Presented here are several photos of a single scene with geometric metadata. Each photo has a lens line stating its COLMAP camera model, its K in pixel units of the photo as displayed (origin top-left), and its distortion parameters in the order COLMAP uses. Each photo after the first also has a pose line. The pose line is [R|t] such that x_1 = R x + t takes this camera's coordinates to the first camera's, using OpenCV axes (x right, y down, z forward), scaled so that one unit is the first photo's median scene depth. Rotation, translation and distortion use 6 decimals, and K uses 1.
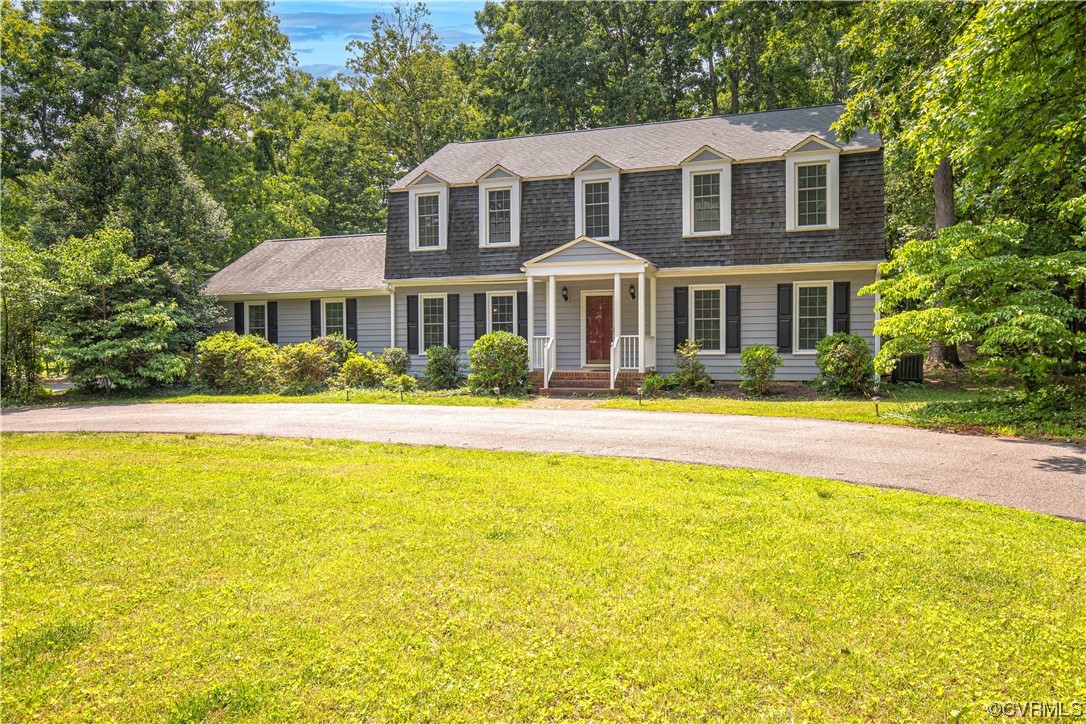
lens RADIAL K [[747.0, 0, 544.6], [0, 747.0, 368.8], [0, 0, 1]] dist [0.000216, -0.004756]
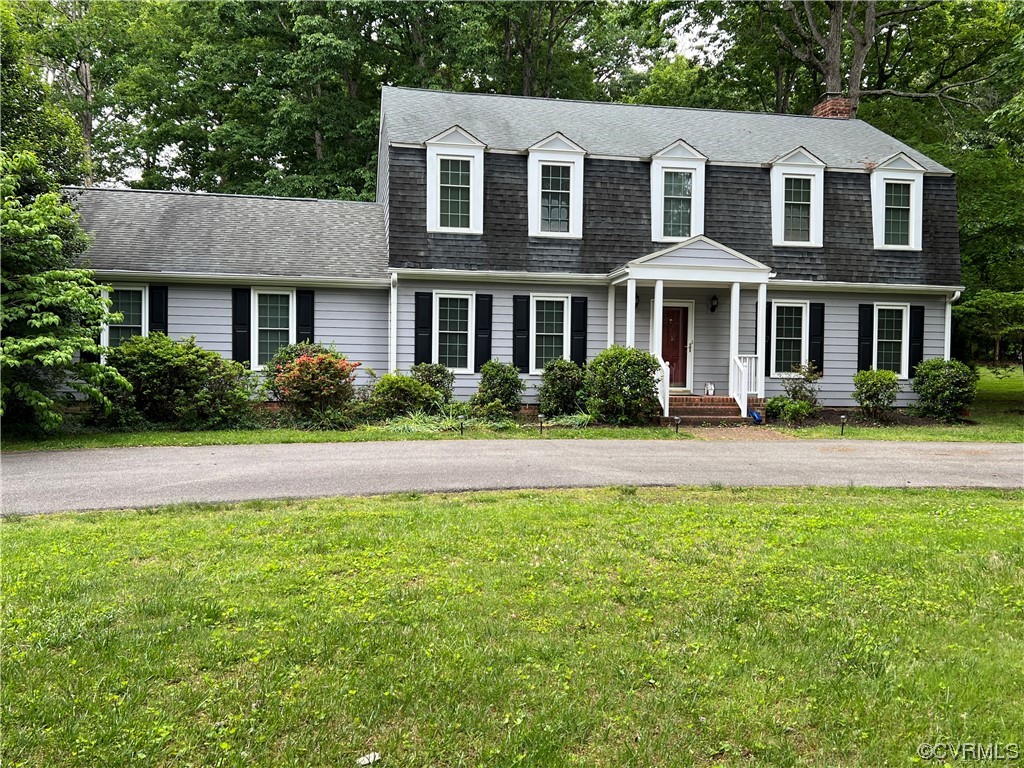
lens RADIAL K [[903.3, 0, 510.6], [0, 903.3, 390.5], [0, 0, 1]] dist [0.054363, -0.055876]
pose [[0.869404, 0.005788, 0.494069, -0.609769], [-0.004255, 0.999982, -0.004227, 0.002248], [-0.494084, 0.001573, 0.869412, 0.208944]]
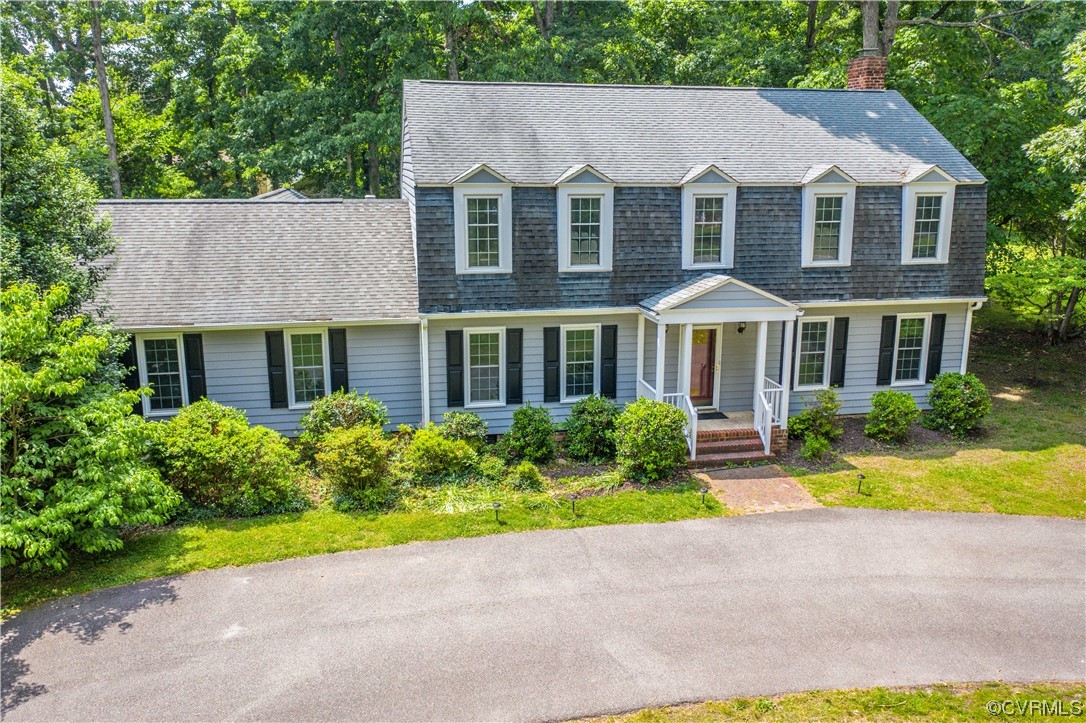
lens RADIAL K [[866.7, 0, 545.7], [0, 866.7, 361.9], [0, 0, 1]] dist [0.000262, 0.027795]
pose [[0.863959, -0.105257, 0.492438, -0.591028], [0.006826, 0.980268, 0.197553, -0.266680], [-0.503516, -0.167316, 0.847630, 0.251204]]
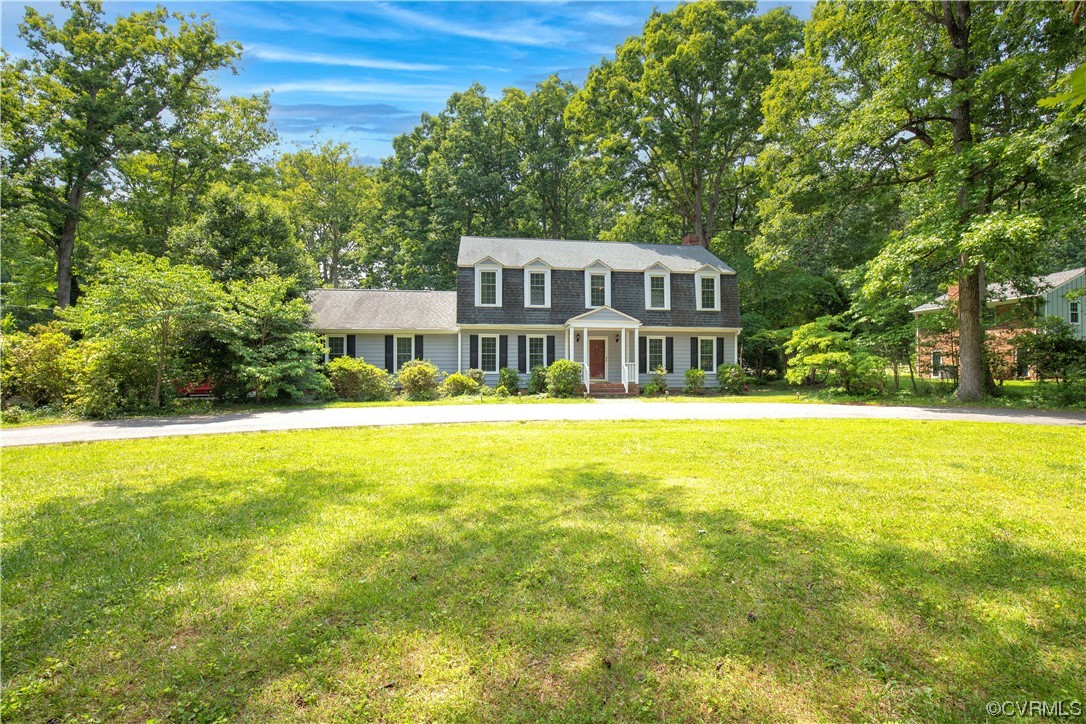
lens RADIAL K [[501.2, 0, 553.3], [0, 501.2, 367.6], [0, 0, 1]] dist [-0.034569, -0.000124]
pose [[0.891798, 0.009057, 0.452343, -0.559240], [0.008292, 0.999304, -0.036357, 0.008130], [-0.452357, 0.036174, 0.891103, 0.015256]]
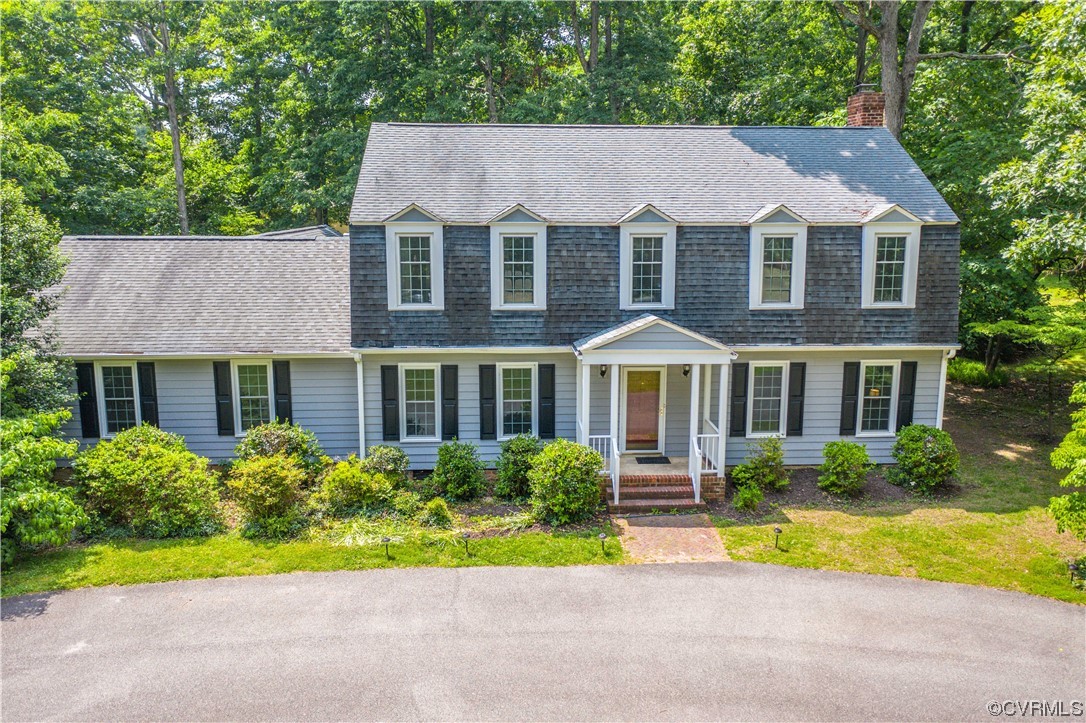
lens RADIAL K [[866.7, 0, 544.1], [0, 866.7, 361.7], [0, 0, 1]] dist [0.000262, 0.027795]
pose [[0.926741, -0.060411, 0.370813, -0.400895], [0.003026, 0.988156, 0.153423, -0.265203], [-0.375690, -0.141061, 0.915947, 0.161996]]
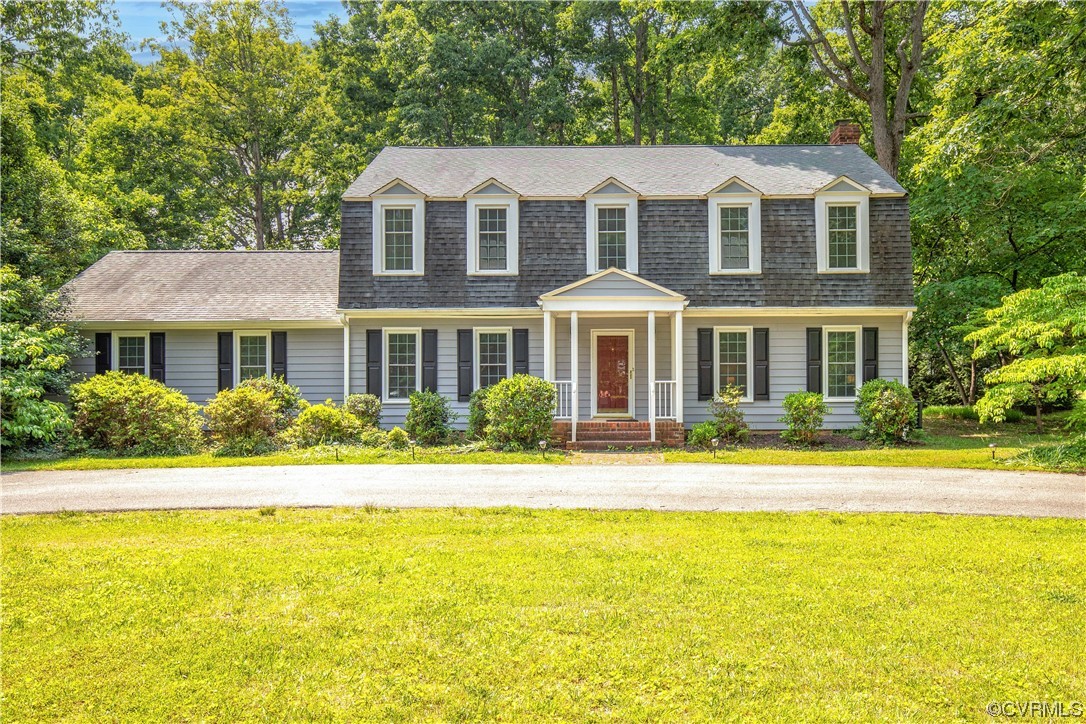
lens RADIAL K [[847.4, 0, 597.8], [0, 847.4, 395.2], [0, 0, 1]] dist [0.011075, -0.012371]
pose [[0.948963, 0.002672, 0.315377, -0.266454], [0.007138, 0.999526, -0.029947, 0.002179], [-0.315307, 0.030669, 0.948494, 0.062529]]
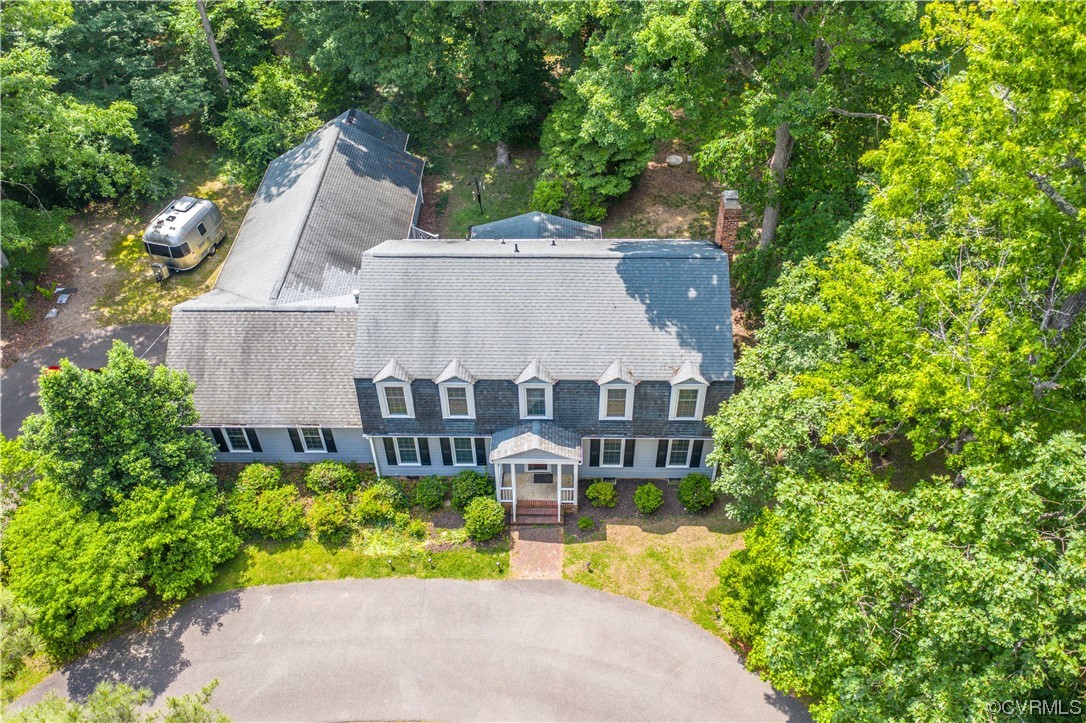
lens RADIAL K [[866.7, 0, 541.5], [0, 866.7, 365.0], [0, 0, 1]] dist [0.000262, 0.027795]
pose [[0.951866, -0.218377, 0.215088, -0.246040], [0.016252, 0.736693, 0.676032, -1.342140], [-0.306084, -0.639997, 0.704782, -0.060092]]
